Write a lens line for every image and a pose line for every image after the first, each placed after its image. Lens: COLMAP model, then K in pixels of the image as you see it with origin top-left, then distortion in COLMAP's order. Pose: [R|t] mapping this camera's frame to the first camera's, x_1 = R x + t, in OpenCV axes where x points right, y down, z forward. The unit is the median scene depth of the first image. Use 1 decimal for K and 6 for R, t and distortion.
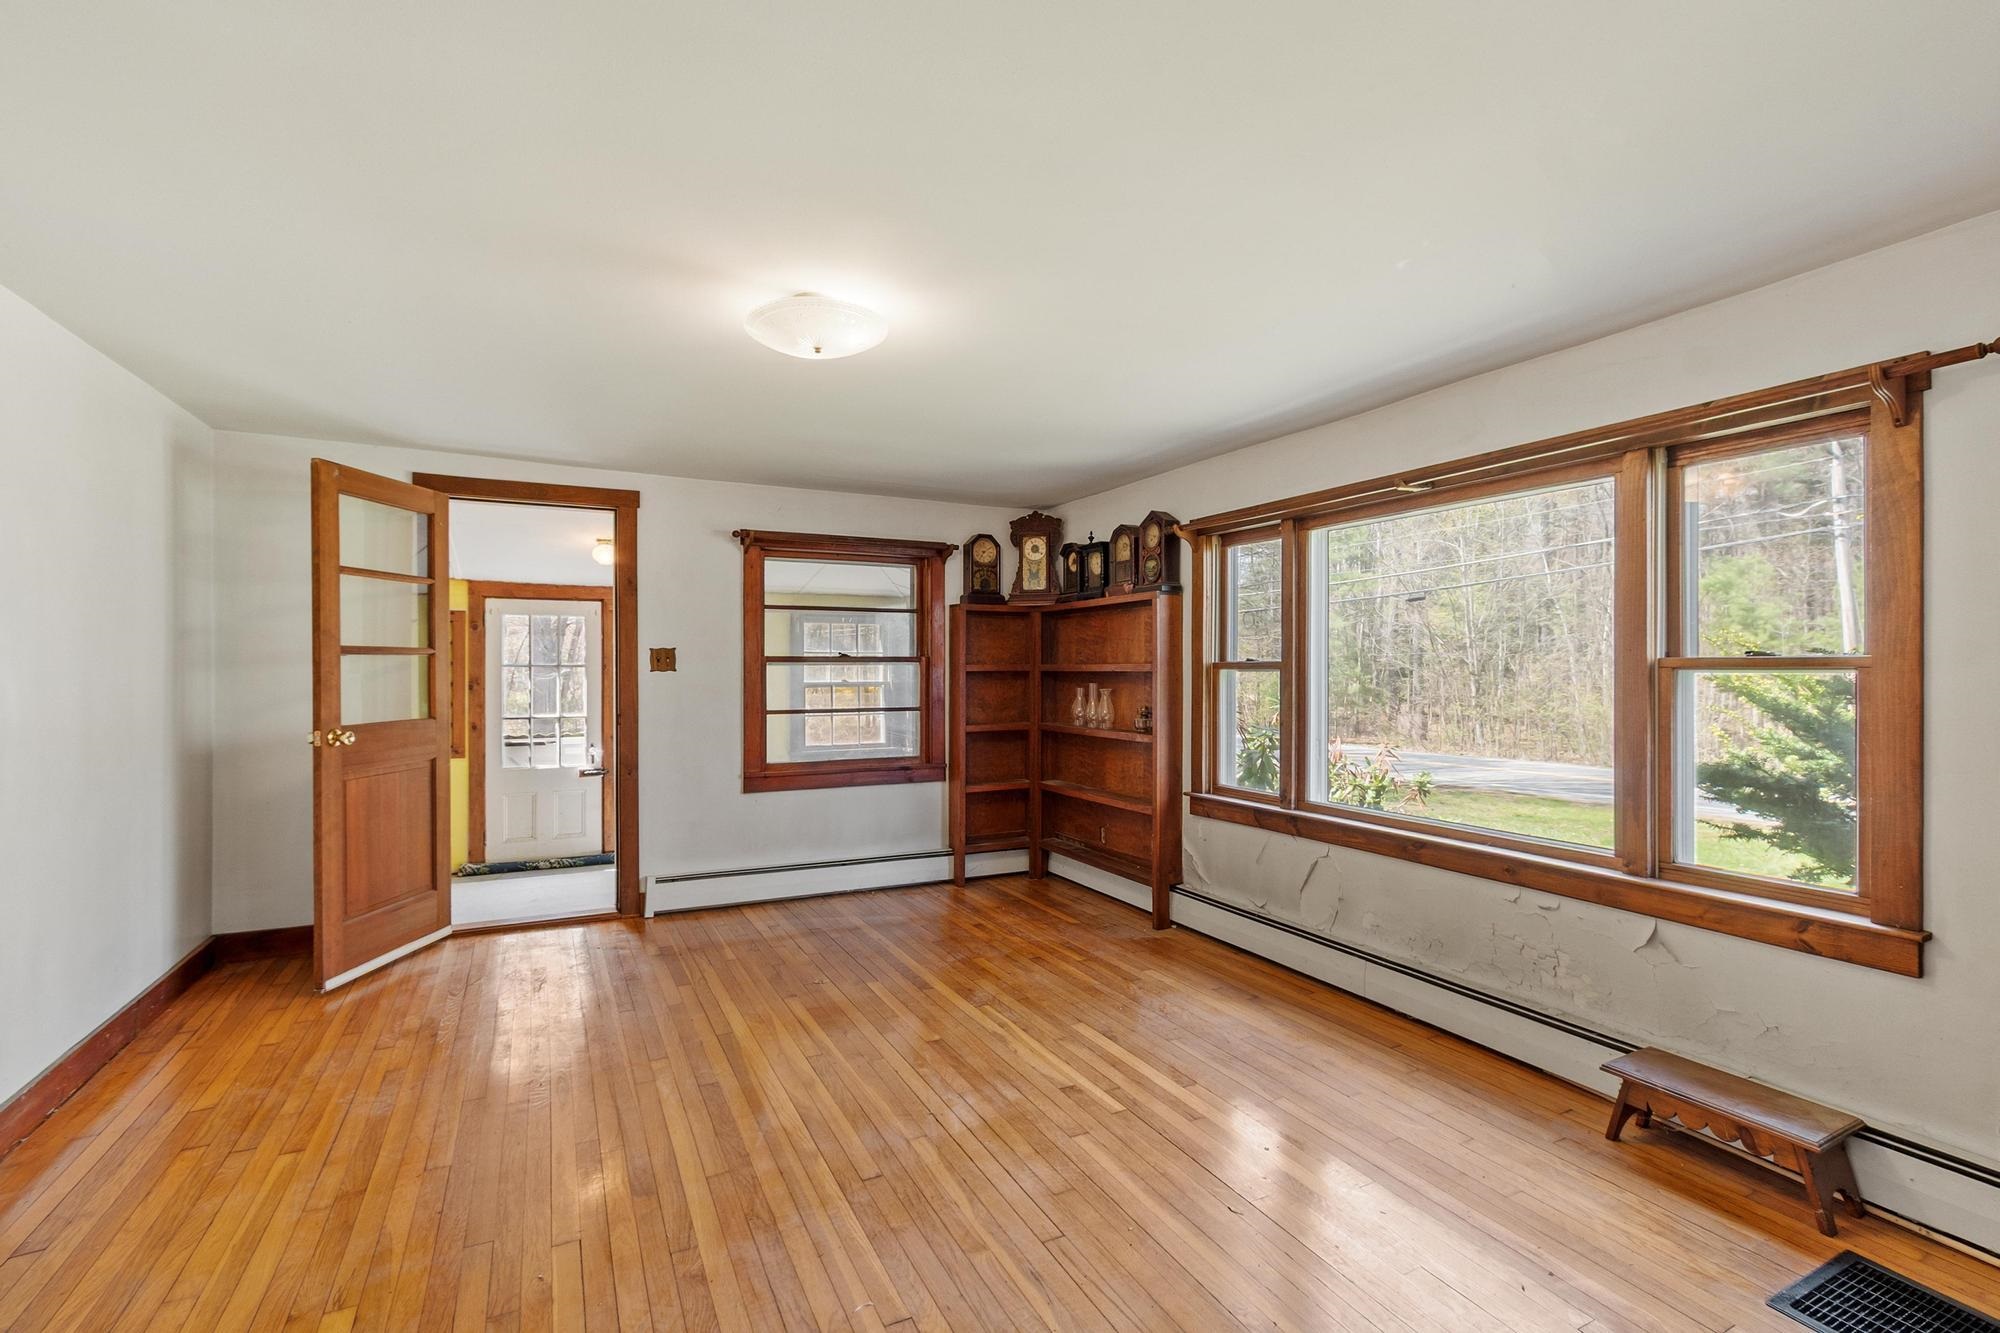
lens RADIAL K [[893.8, 0, 1004.2], [0, 893.8, 671.3], [0, 0, 1]] dist [-0.000921, 0.000206]
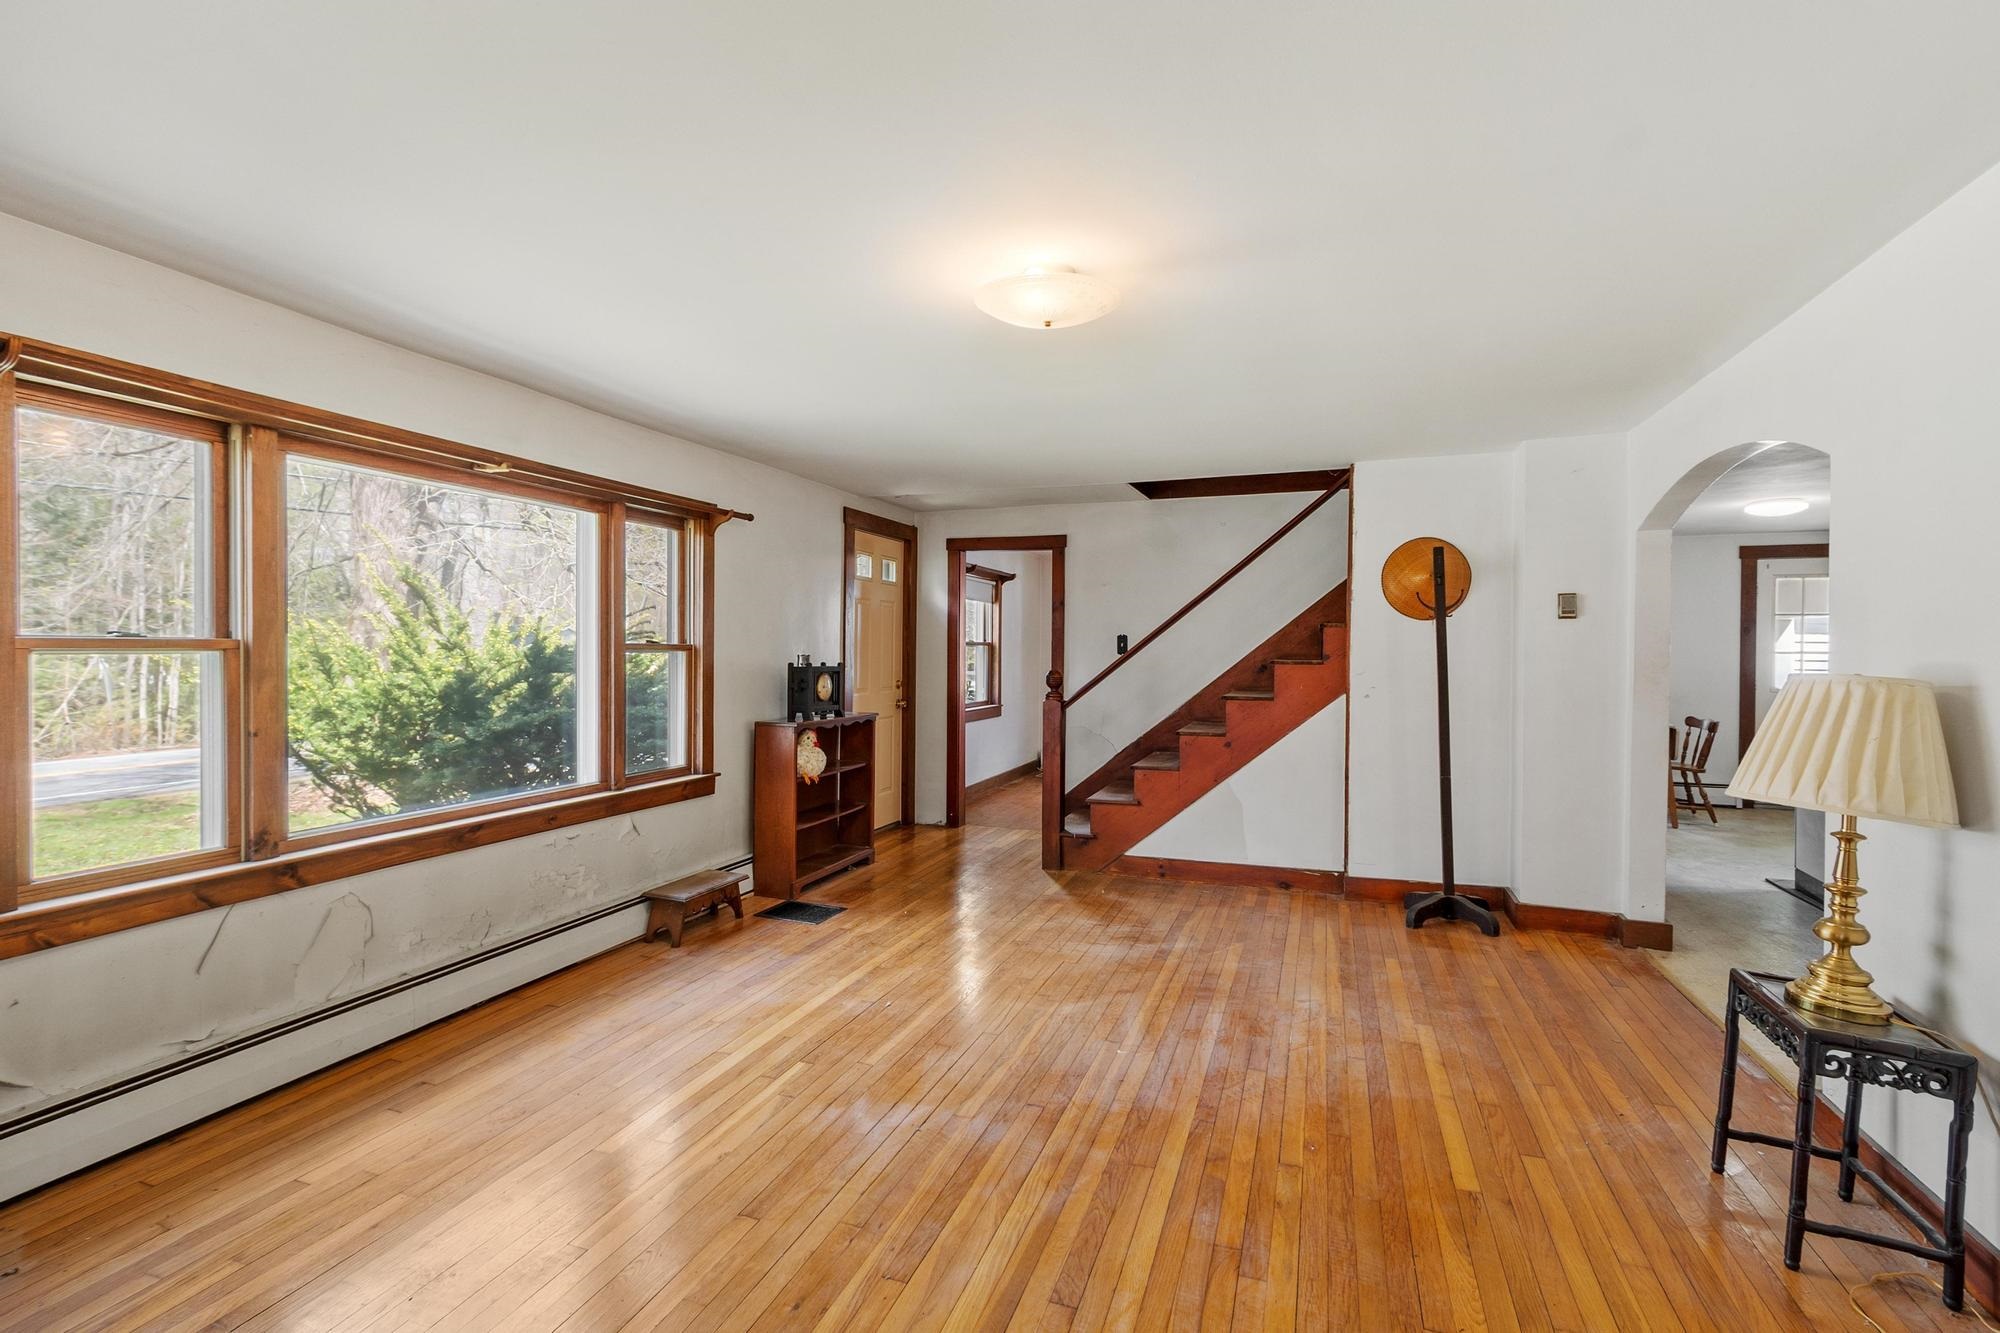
lens RADIAL K [[886.1, 0, 994.7], [0, 886.1, 665.3], [0, 0, 1]] dist [0.001061, -0.000559]
pose [[-0.679047, -0.018797, 0.733854, -0.501450], [-0.007104, 0.999794, 0.019035, -0.006948], [-0.734060, 0.007712, -0.679040, 0.972083]]
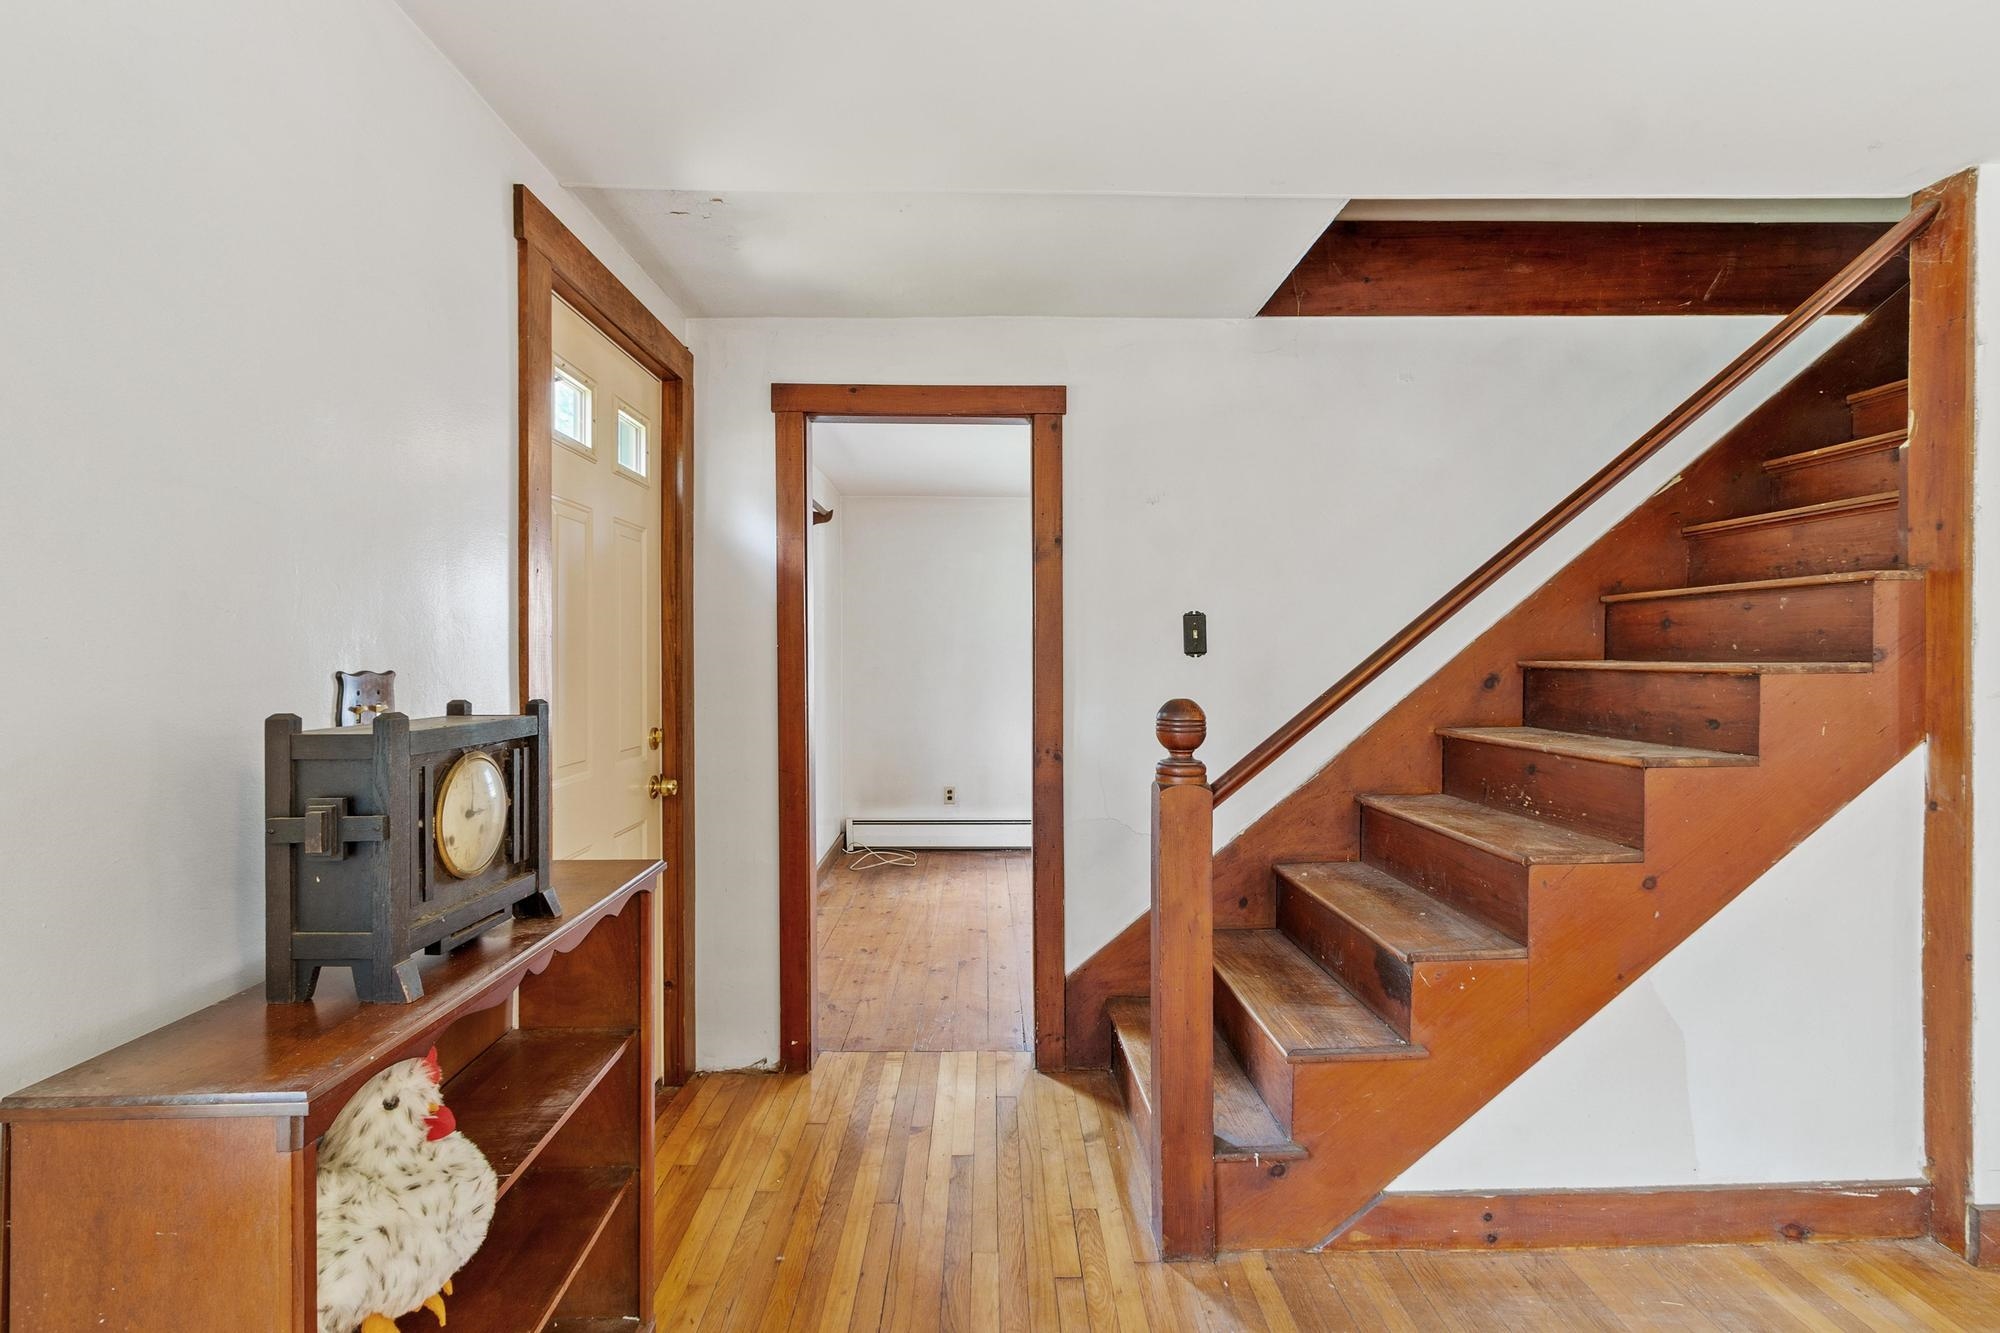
lens RADIAL K [[944.1, 0, 1000.0], [0, 944.1, 666.5], [0, 0, 1]] dist [0.001623, 0.000377]
pose [[-0.895881, -0.003447, 0.444280, 0.254244], [0.004103, 0.999863, 0.016033, -0.002172], [-0.444274, 0.016186, -0.895745, 0.517530]]
